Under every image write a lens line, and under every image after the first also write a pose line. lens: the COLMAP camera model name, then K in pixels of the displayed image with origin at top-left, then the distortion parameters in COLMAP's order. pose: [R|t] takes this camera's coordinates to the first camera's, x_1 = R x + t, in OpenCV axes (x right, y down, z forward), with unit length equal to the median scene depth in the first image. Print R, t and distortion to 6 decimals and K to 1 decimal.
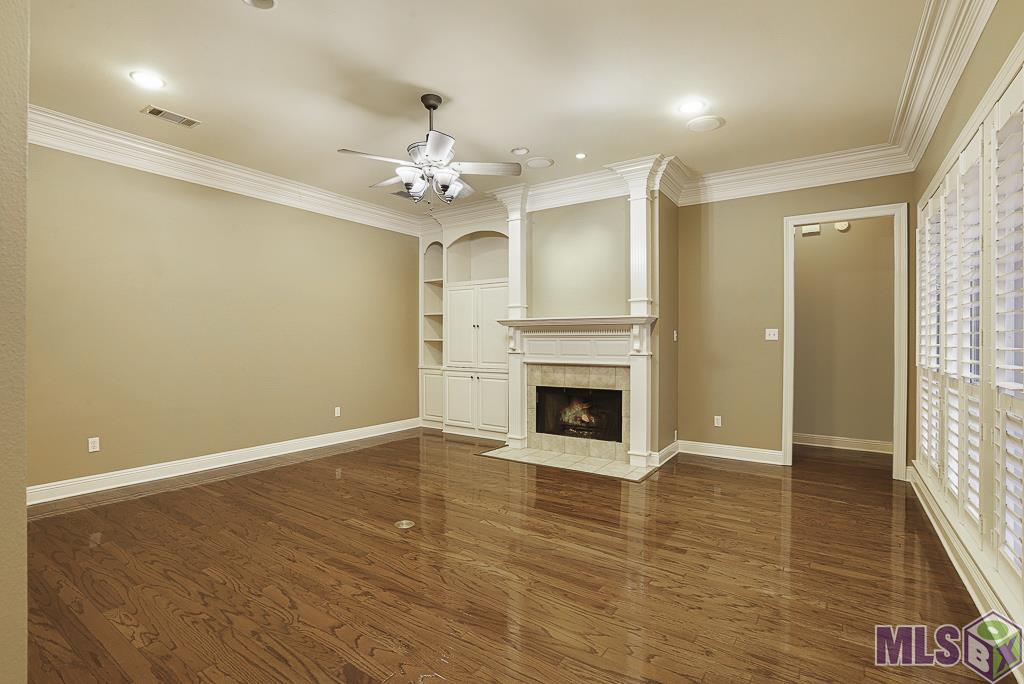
lens RADIAL K [[479.4, 0, 513.8], [0, 479.4, 337.1], [0, 0, 1]] dist [-0.058538, 0.028077]
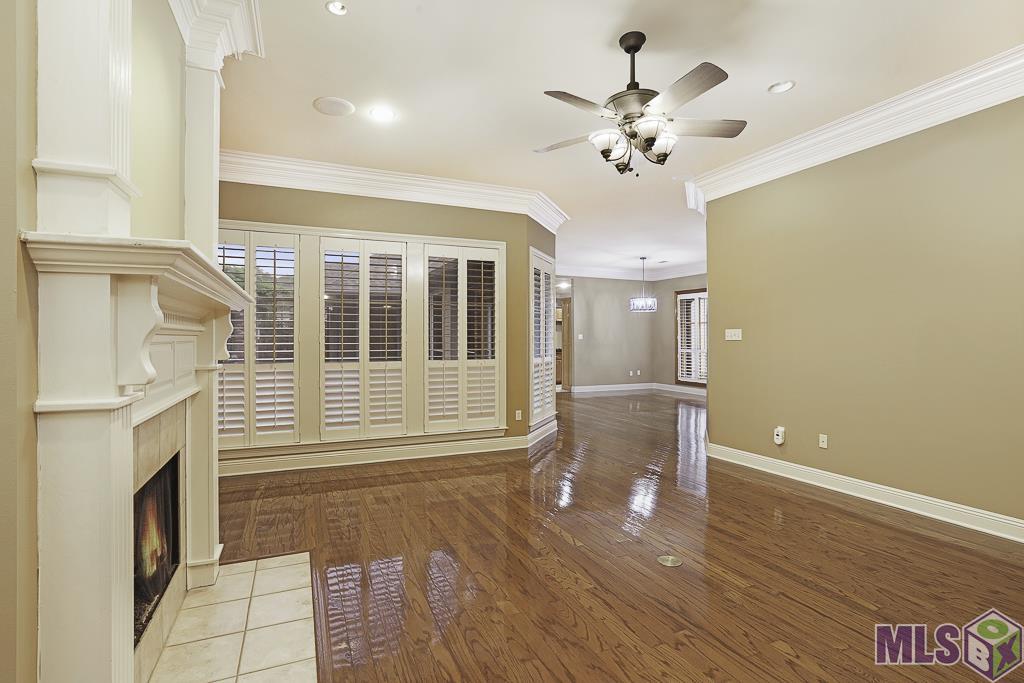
lens RADIAL K [[479.4, 0, 513.8], [0, 479.4, 336.6], [0, 0, 1]] dist [-0.058538, 0.028077]
pose [[-0.852309, 0.004422, 0.523019, -0.436131], [0.002236, 0.999986, -0.004812, 0.005703], [-0.523033, -0.002932, -0.852307, 1.867976]]
